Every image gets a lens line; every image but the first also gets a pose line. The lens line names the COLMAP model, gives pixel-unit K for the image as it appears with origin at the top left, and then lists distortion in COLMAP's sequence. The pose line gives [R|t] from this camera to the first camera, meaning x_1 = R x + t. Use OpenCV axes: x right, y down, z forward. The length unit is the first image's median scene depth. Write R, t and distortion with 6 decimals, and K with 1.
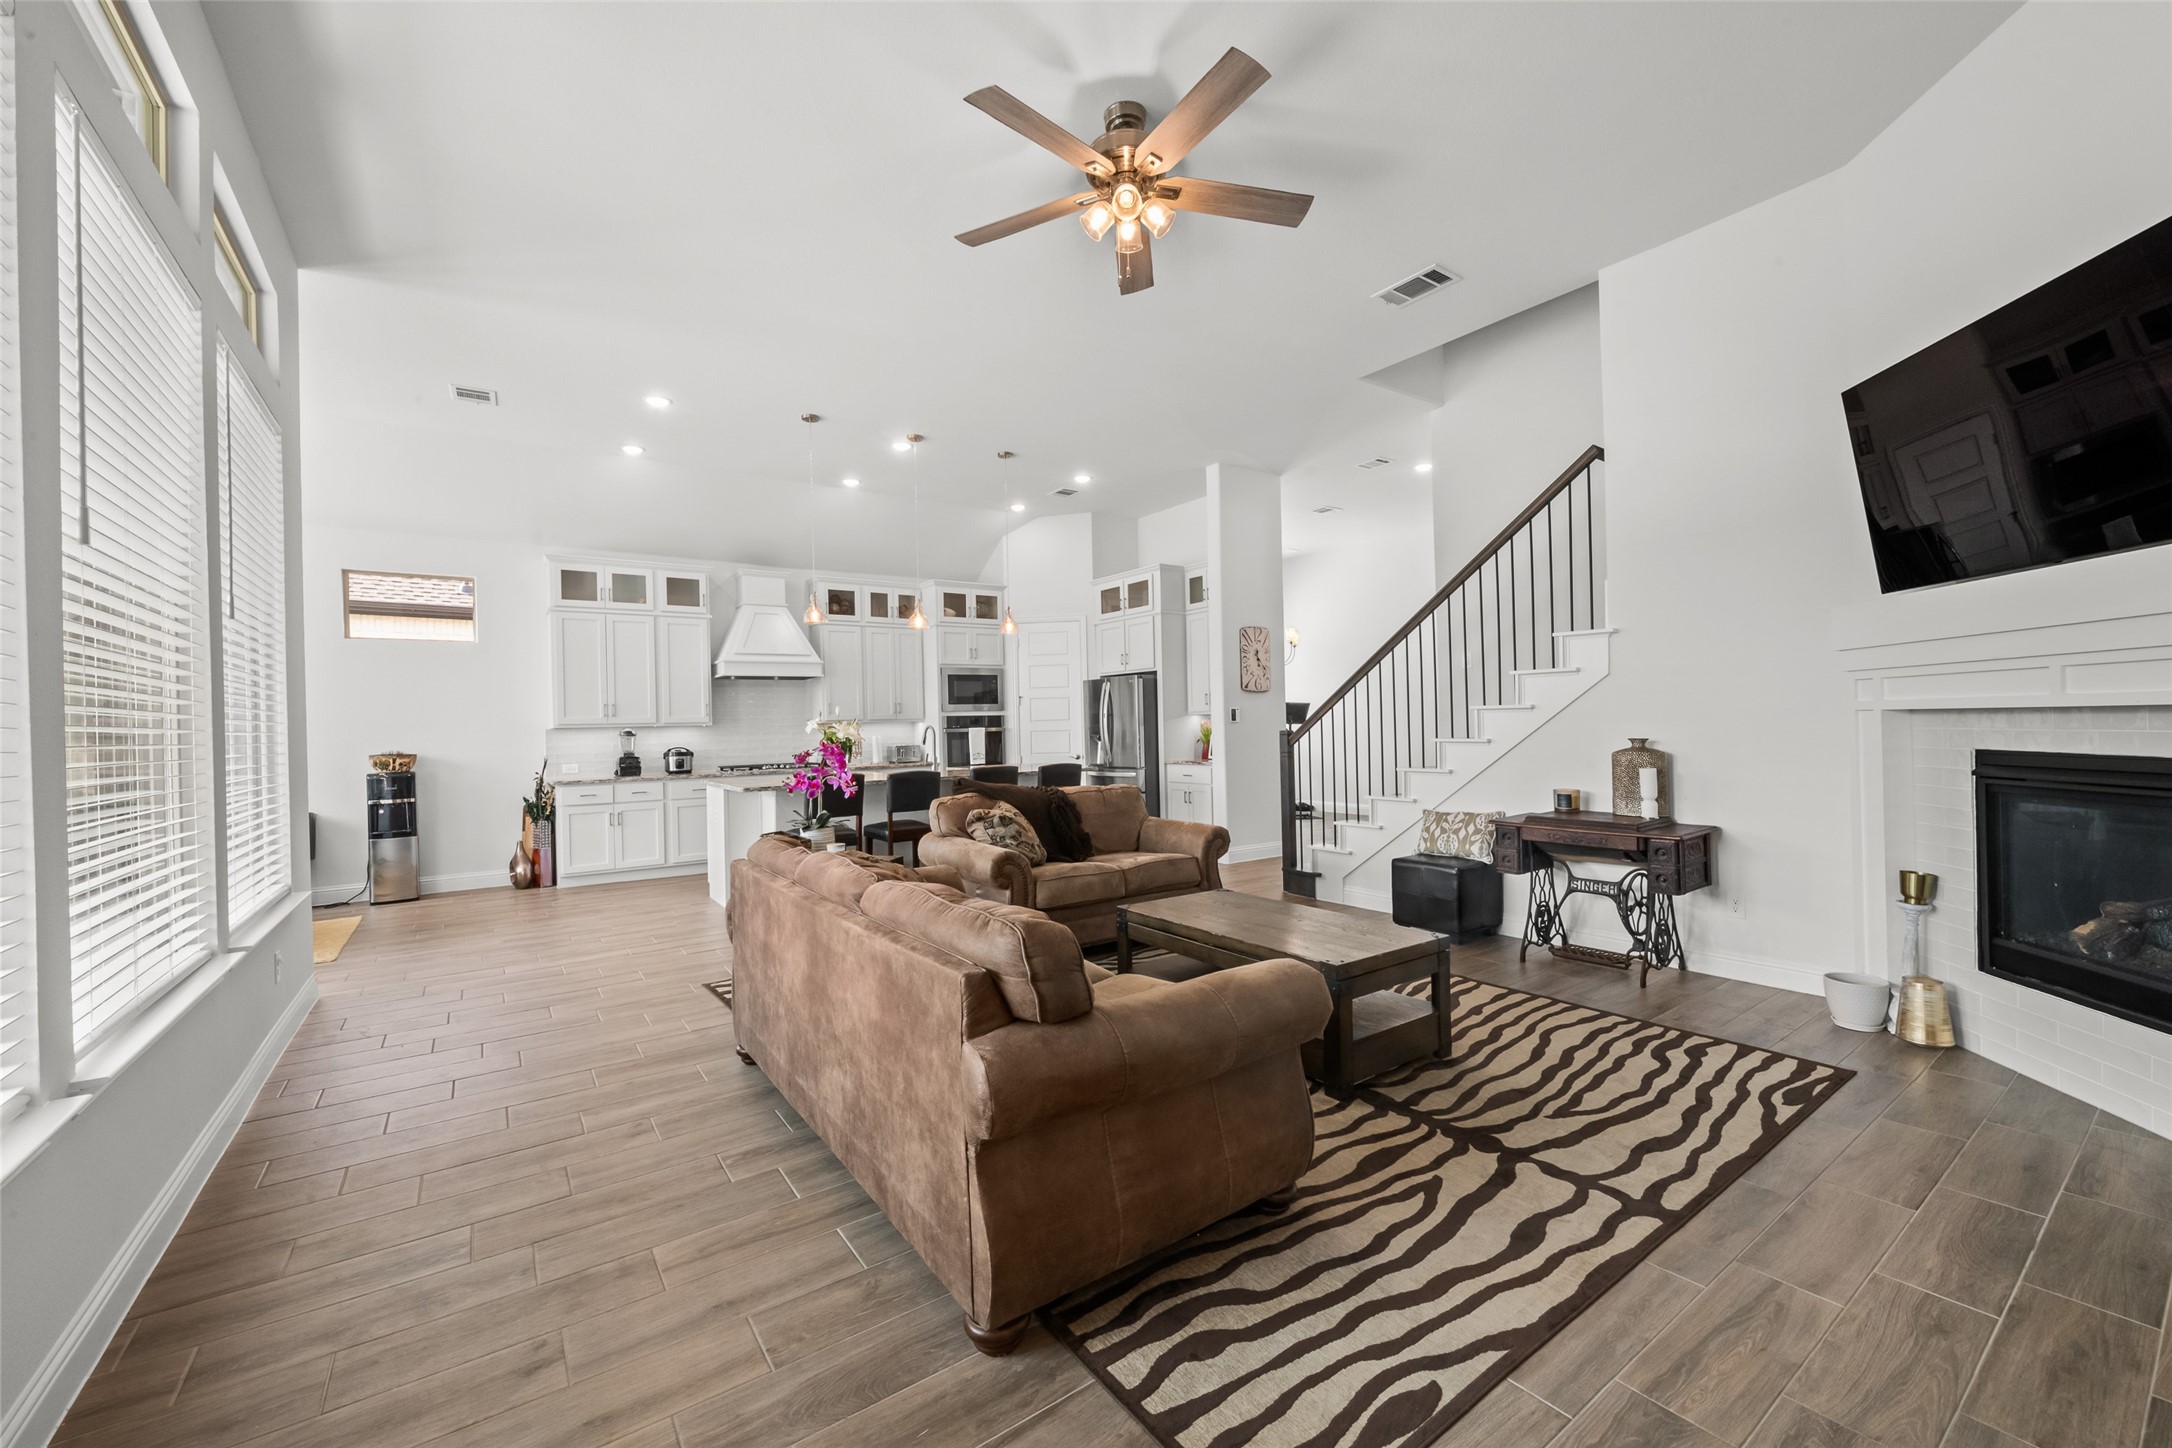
lens RADIAL K [[860.5, 0, 1088.5], [0, 860.5, 726.5], [0, 0, 1]] dist [0.000210, -0.000061]
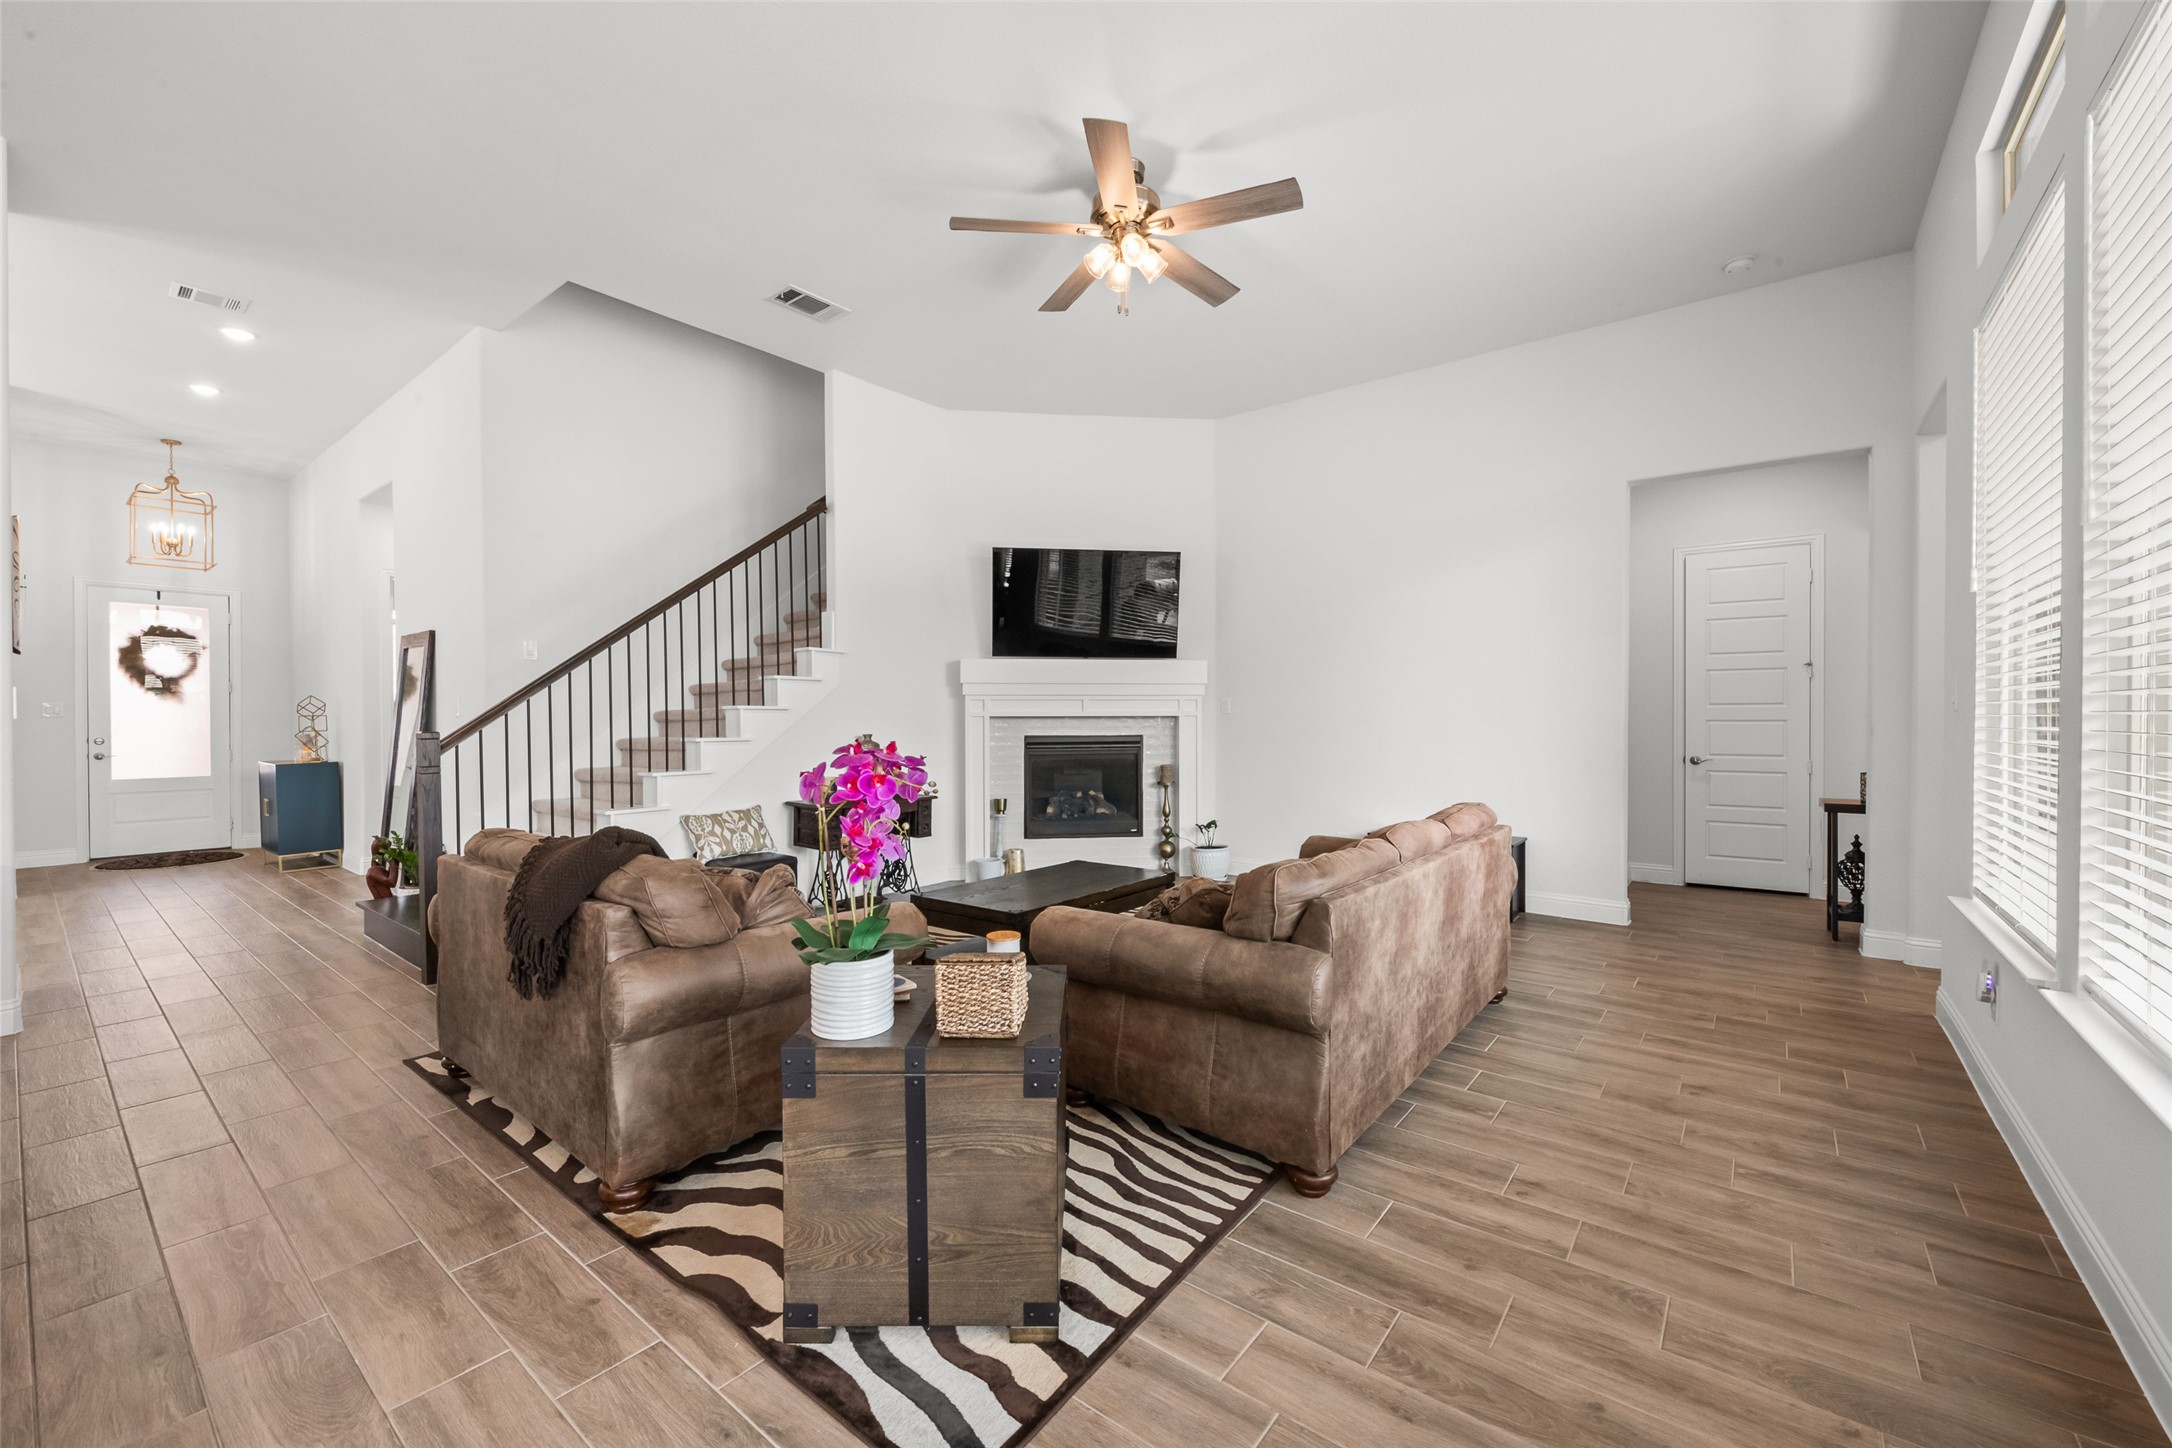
lens RADIAL K [[860.5, 0, 1088.5], [0, 860.5, 726.5], [0, 0, 1]] dist [0.000210, -0.000061]
pose [[-0.281016, 0.009382, 0.959657, -1.076283], [0.010683, 0.999921, -0.006648, 0.020974], [-0.959644, 0.008384, -0.281094, 1.460105]]
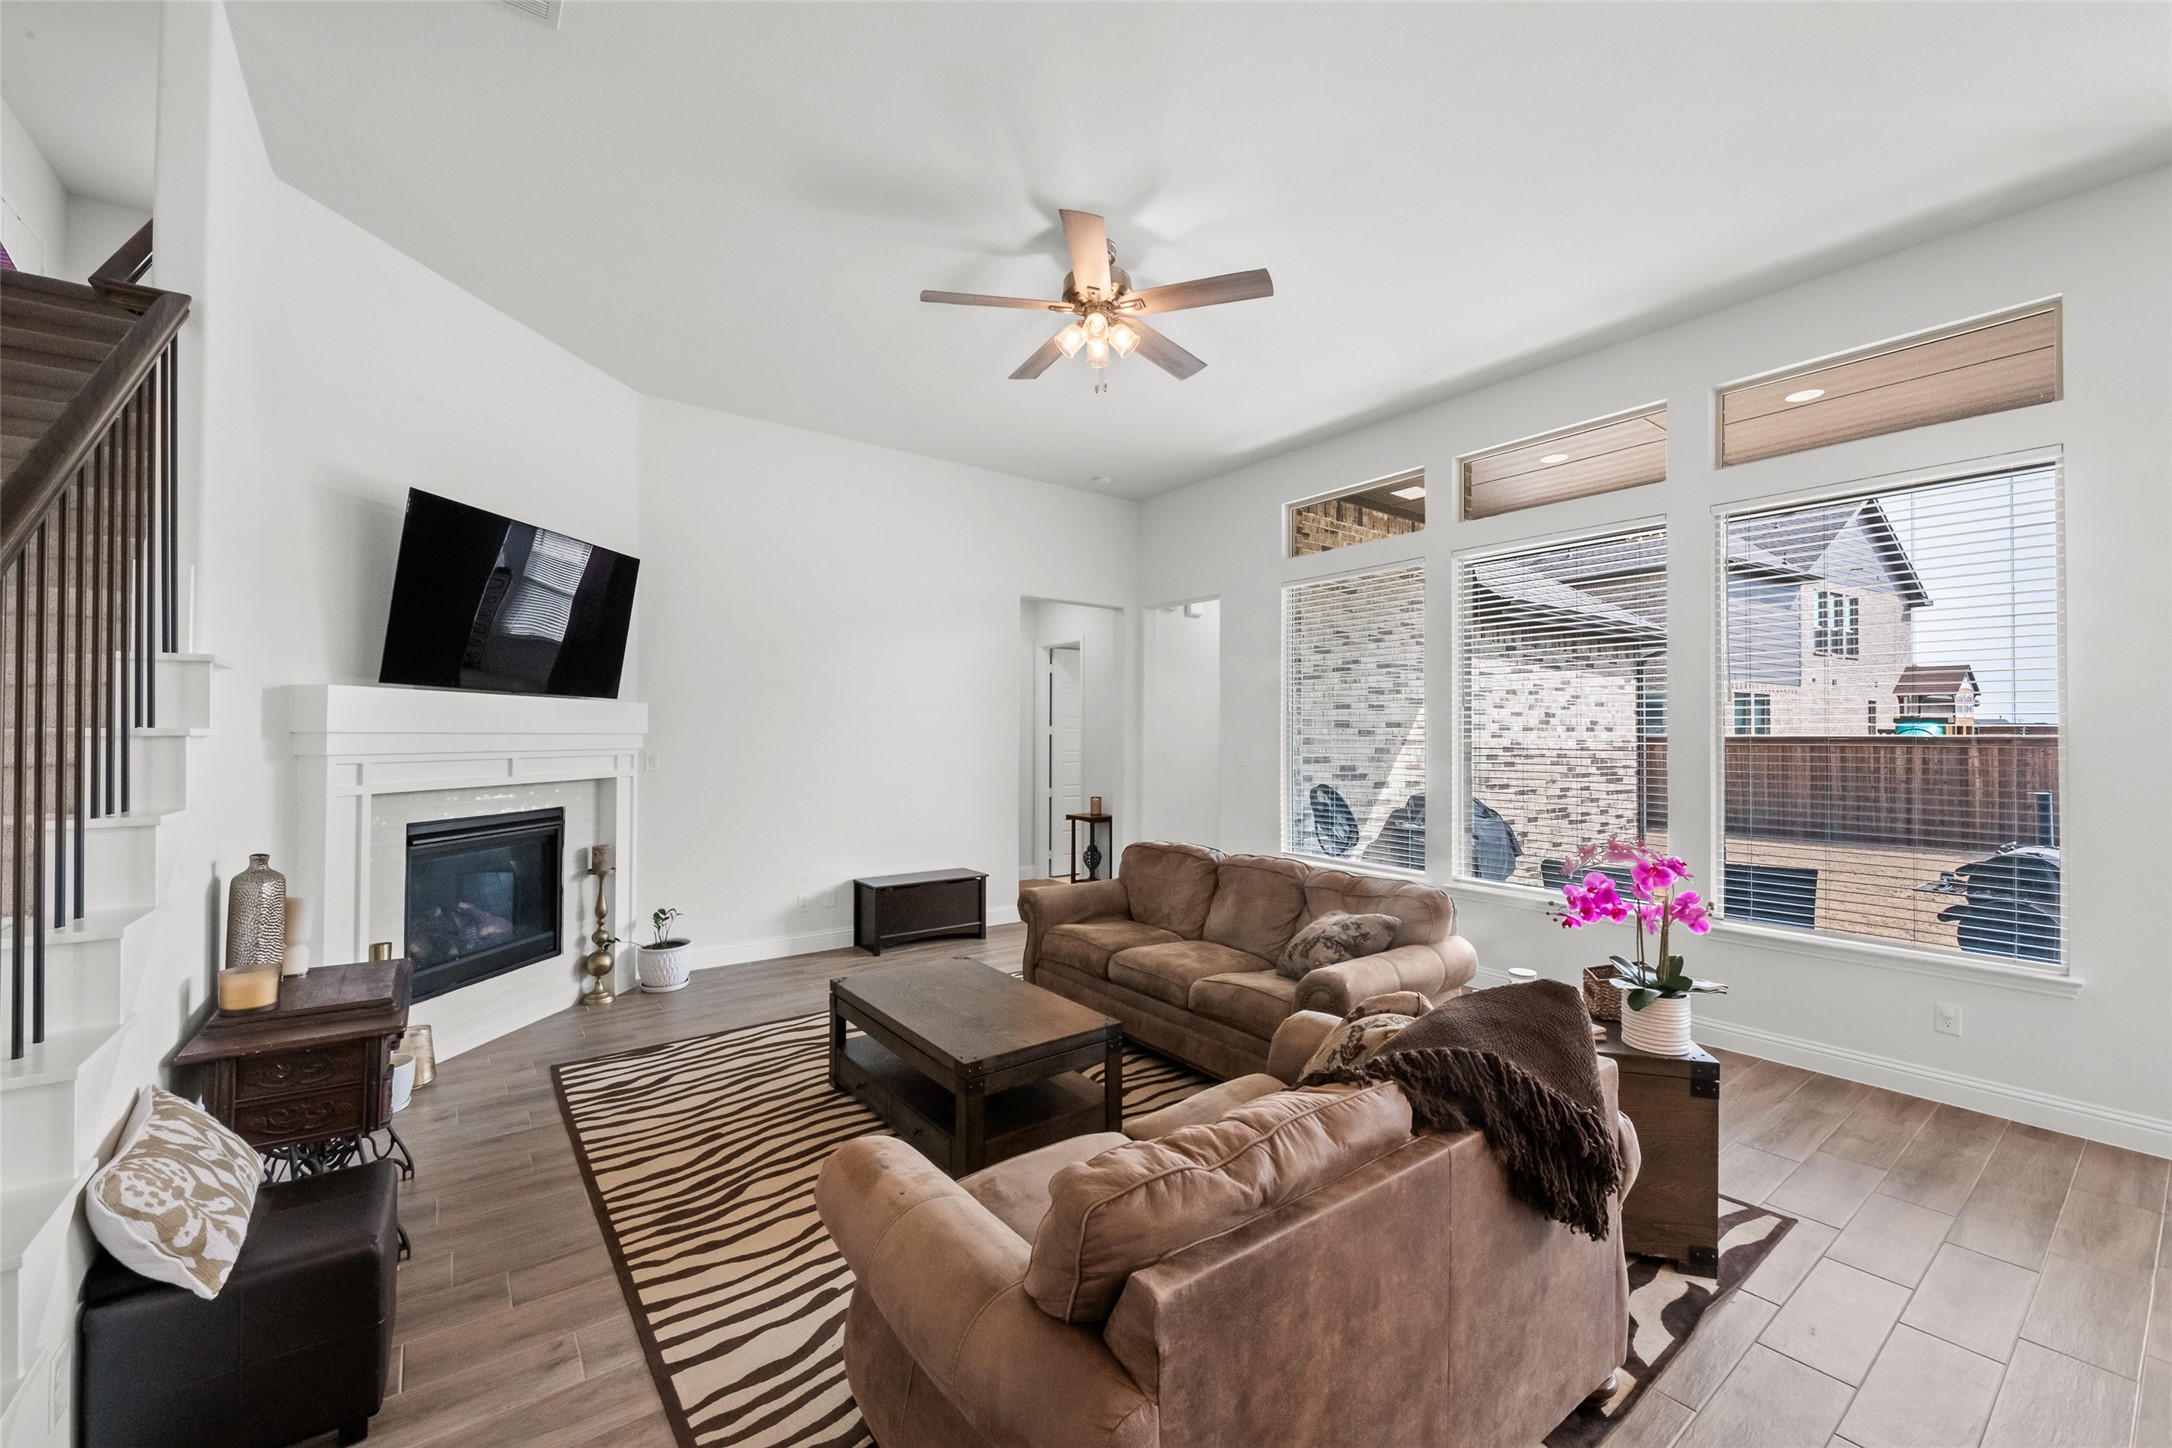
lens RADIAL K [[860.5, 0, 1088.5], [0, 860.5, 726.5], [0, 0, 1]] dist [0.000210, -0.000061]
pose [[-0.999420, 0.017354, -0.029291, 0.105008], [0.017534, 0.999829, -0.005917, -0.087094], [0.029184, -0.006427, -0.999553, 2.262428]]
